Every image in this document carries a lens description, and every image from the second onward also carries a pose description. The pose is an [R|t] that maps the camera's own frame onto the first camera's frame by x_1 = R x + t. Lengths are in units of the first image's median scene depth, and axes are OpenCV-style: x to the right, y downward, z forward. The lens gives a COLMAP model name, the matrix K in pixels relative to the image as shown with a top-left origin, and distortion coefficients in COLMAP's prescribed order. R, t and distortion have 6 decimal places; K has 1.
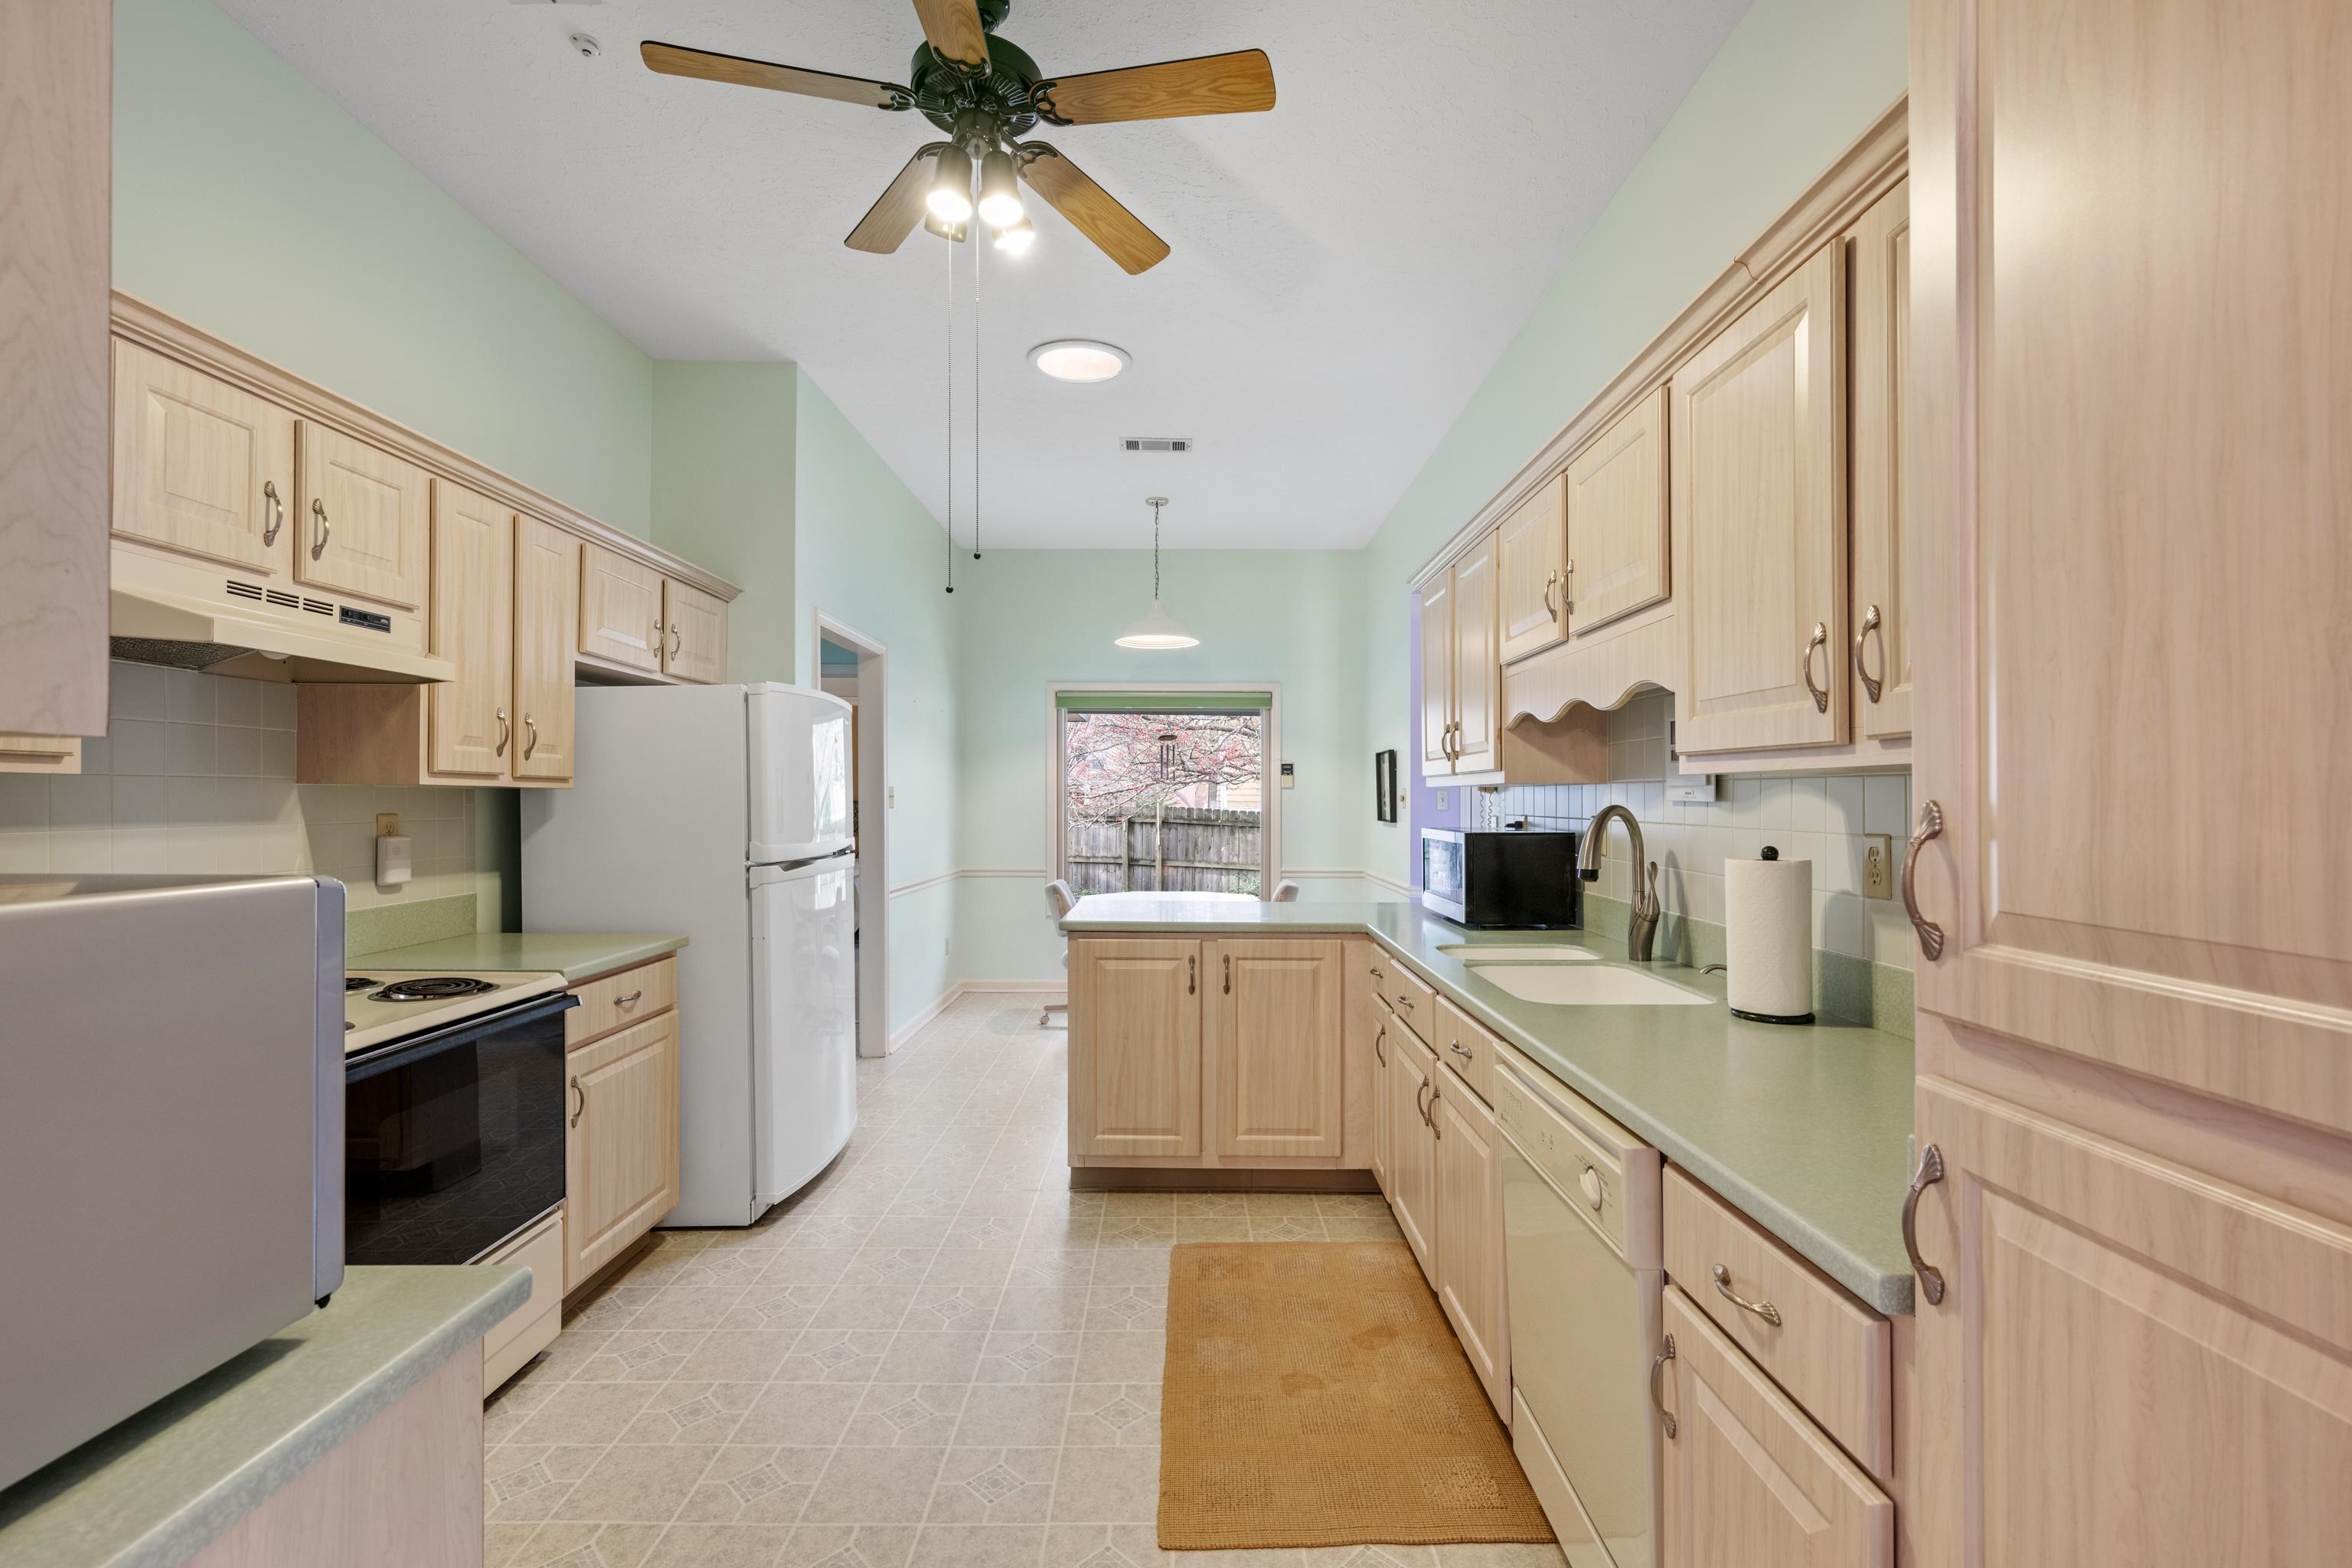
lens RADIAL K [[1042.4, 0, 1184.0], [0, 1042.4, 801.3], [0, 0, 1]] dist [-0.001966, -0.000087]
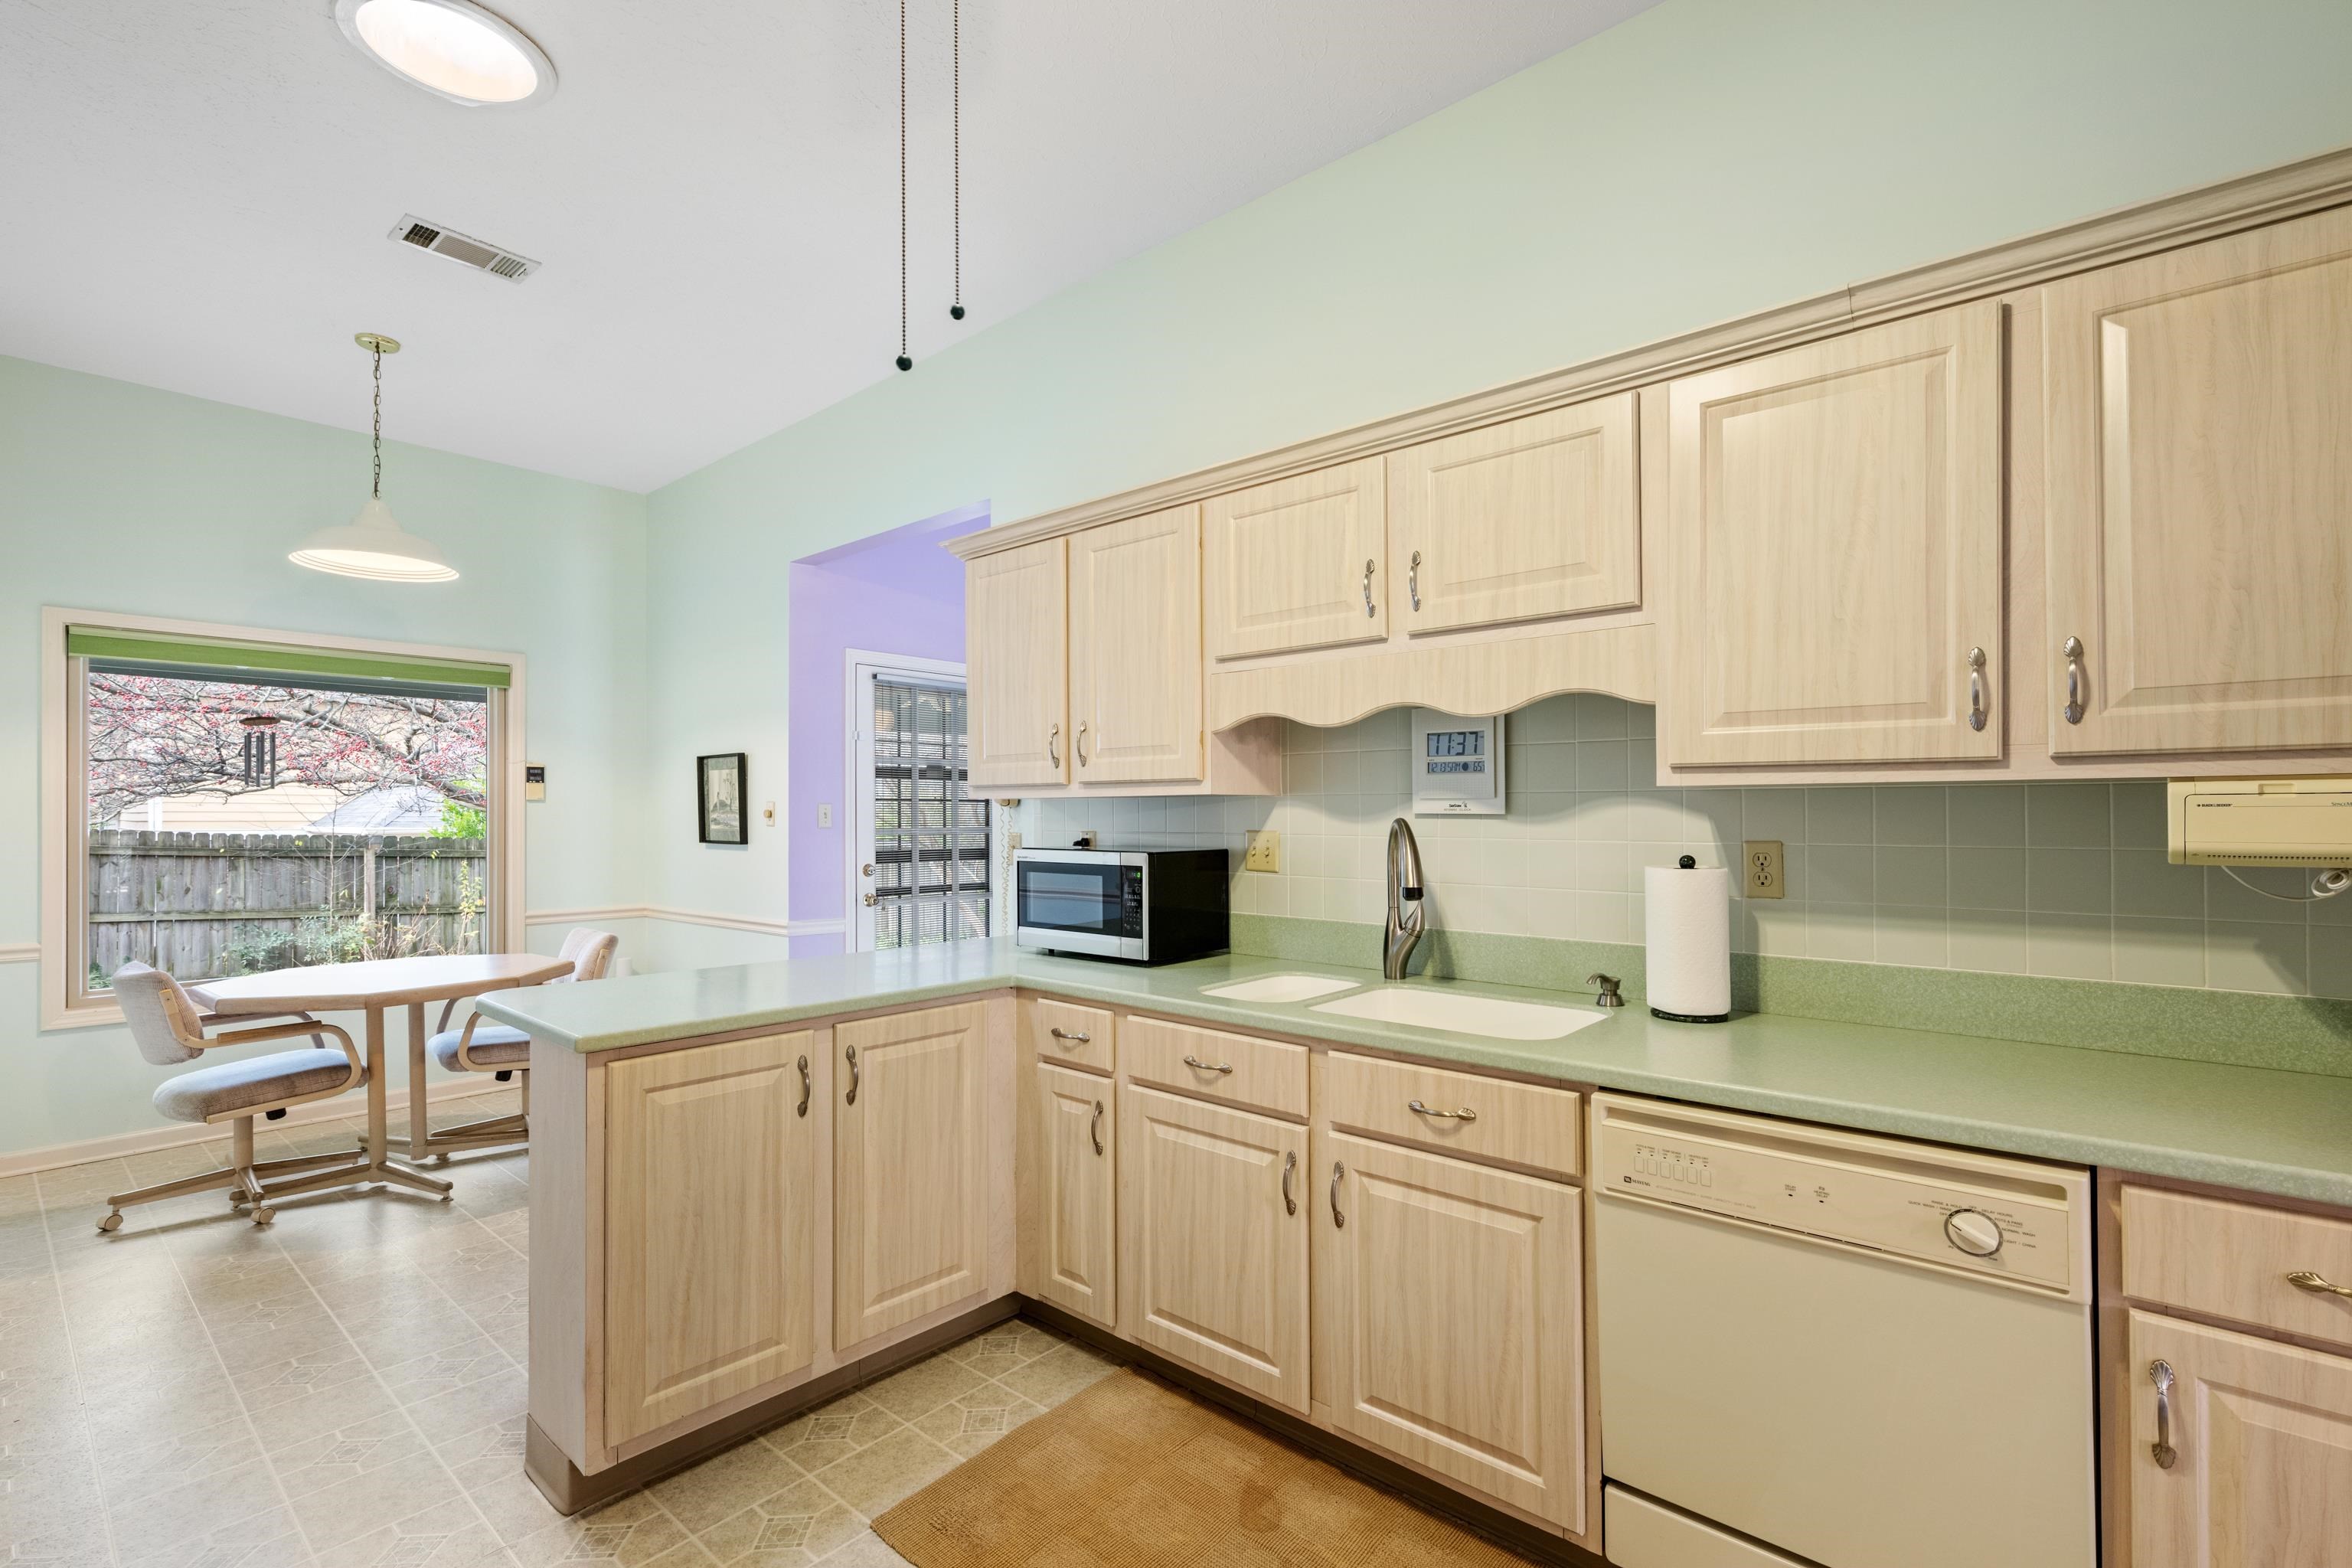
lens RADIAL K [[1039.1, 0, 1172.5], [0, 1039.1, 809.8], [0, 0, 1]] dist [0.001562, 0.000354]
pose [[0.653655, 0.000027, 0.756793, -0.330983], [0.005679, 0.999972, -0.004941, -0.000554], [-0.756771, 0.007528, 0.653636, 0.404921]]
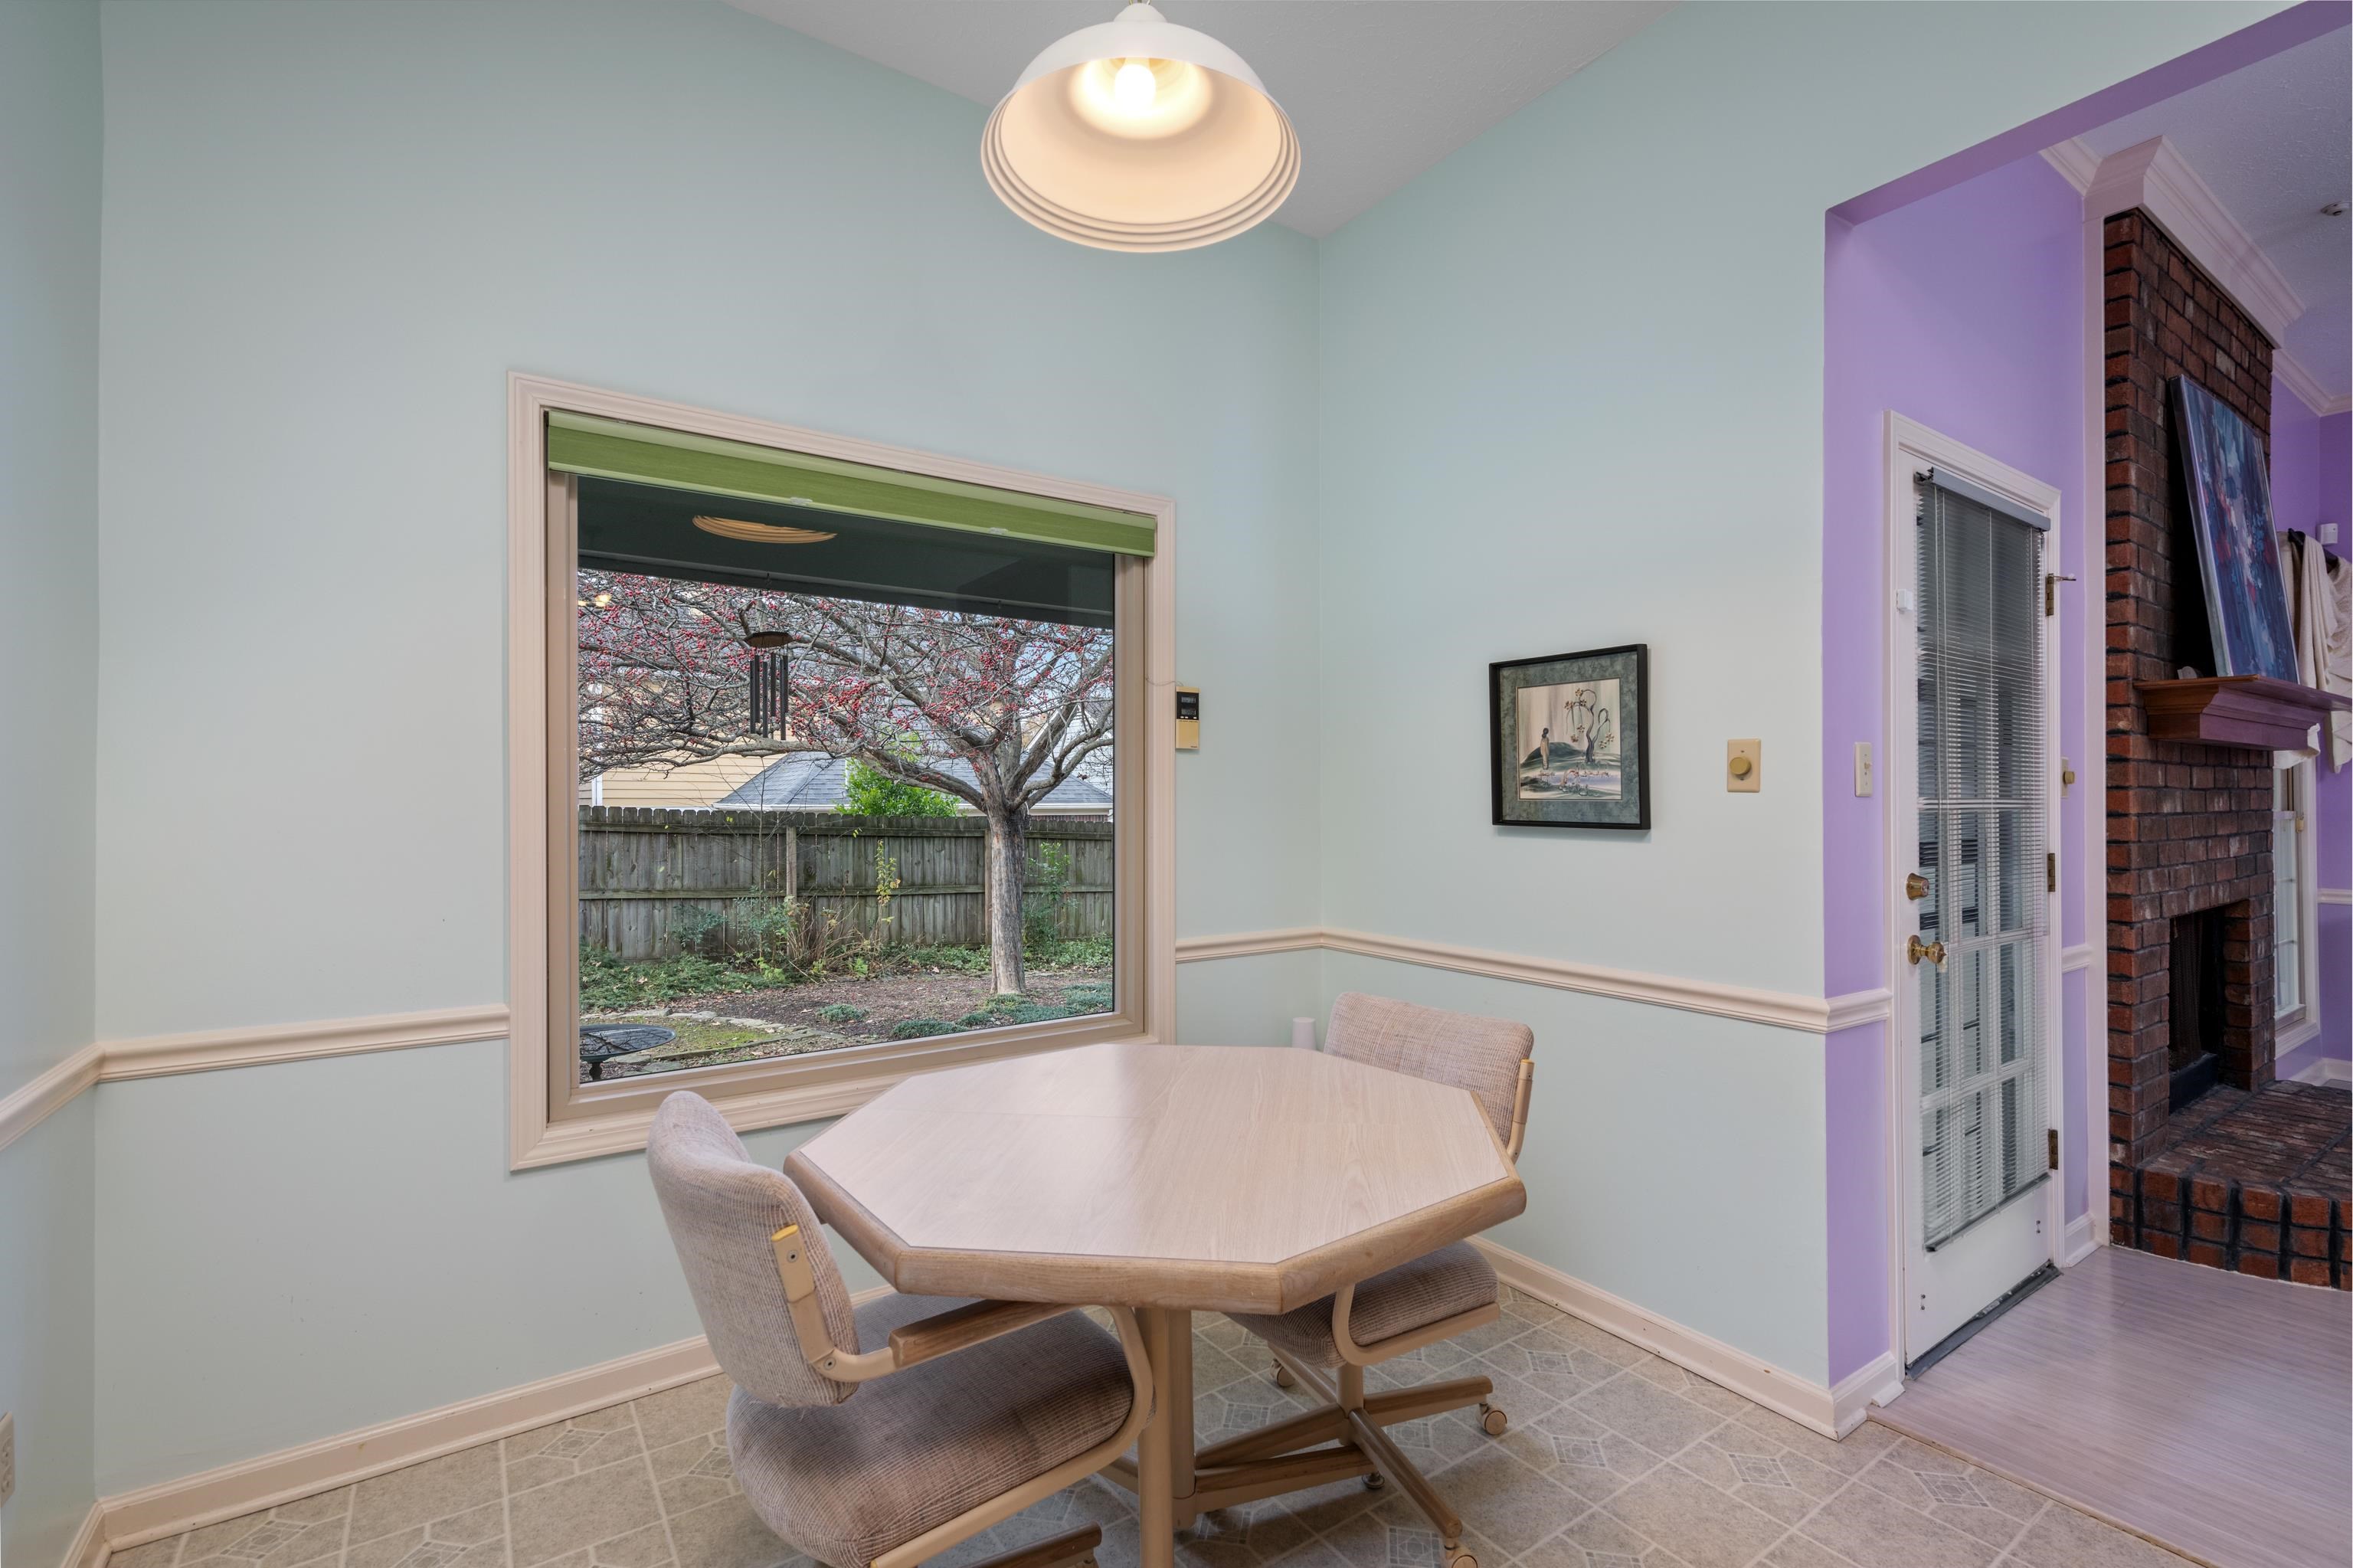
lens RADIAL K [[1042.9, 0, 1184.5], [0, 1042.9, 801.4], [0, 0, 1]] dist [-0.001966, -0.000087]
pose [[0.822250, -0.005799, 0.569097, -0.299300], [0.004252, 0.999983, 0.004046, 0.013040], [-0.569111, -0.000907, 0.822260, 1.366565]]
